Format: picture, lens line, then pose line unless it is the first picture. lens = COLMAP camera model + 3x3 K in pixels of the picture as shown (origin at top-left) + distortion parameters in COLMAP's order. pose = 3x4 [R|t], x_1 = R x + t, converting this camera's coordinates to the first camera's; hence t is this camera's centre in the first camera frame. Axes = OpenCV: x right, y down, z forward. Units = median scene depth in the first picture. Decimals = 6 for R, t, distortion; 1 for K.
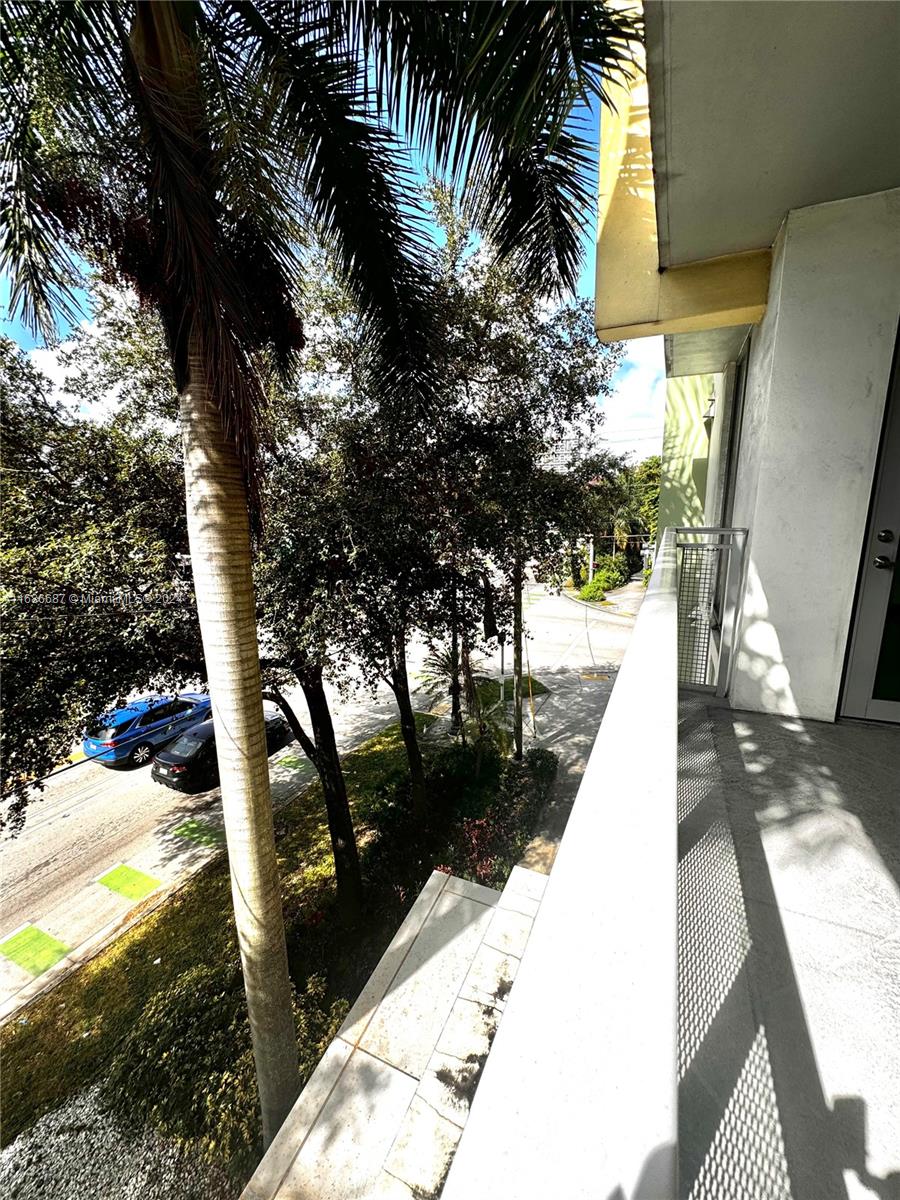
lens RADIAL K [[480.8, 0, 449.8], [0, 480.8, 603.7], [0, 0, 1]] dist [-0.003237, 0.000682]
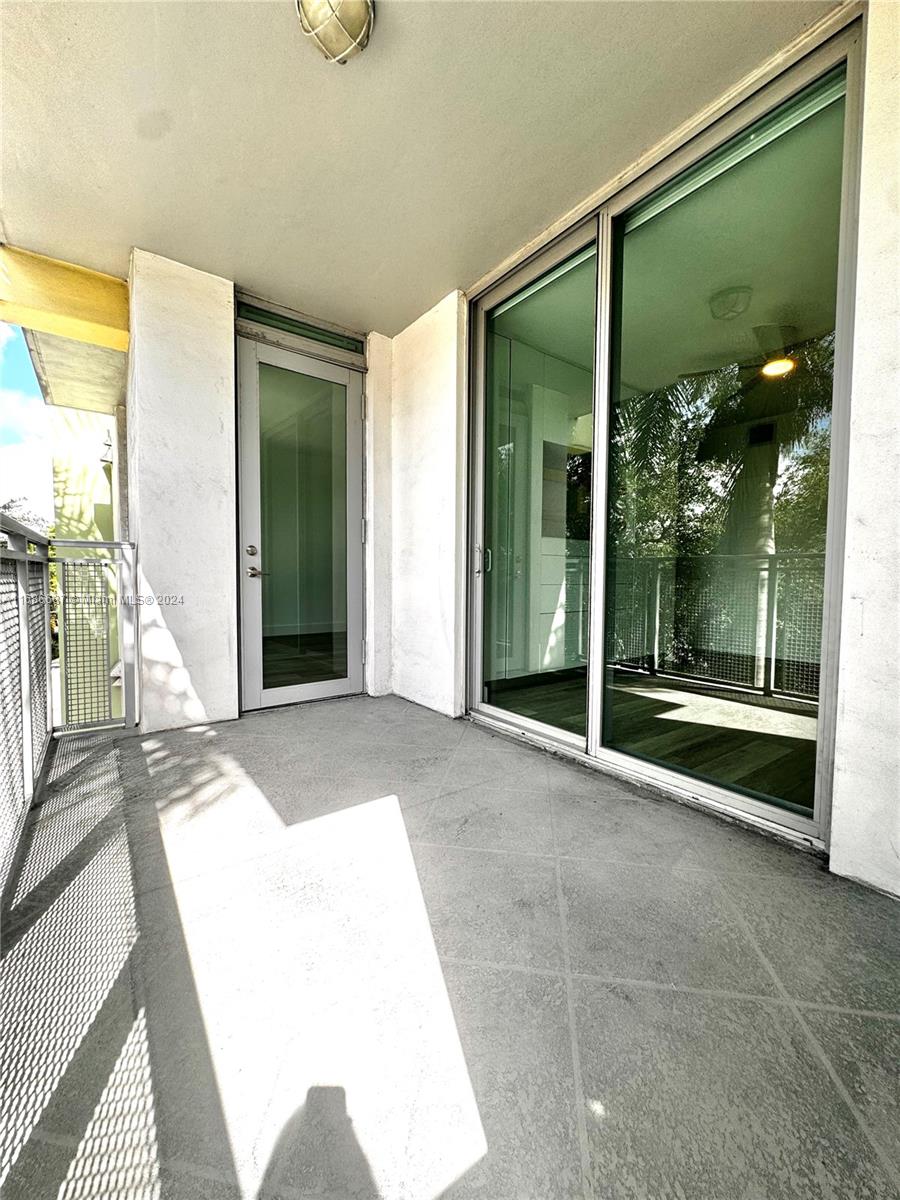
lens RADIAL K [[480.8, 0, 450.7], [0, 480.8, 596.1], [0, 0, 1]] dist [-0.003237, 0.000682]
pose [[0.494743, -0.002753, 0.869035, 0.093603], [0.171058, 0.980740, -0.094277, 0.166505], [-0.852038, 0.195298, 0.485685, 0.001438]]
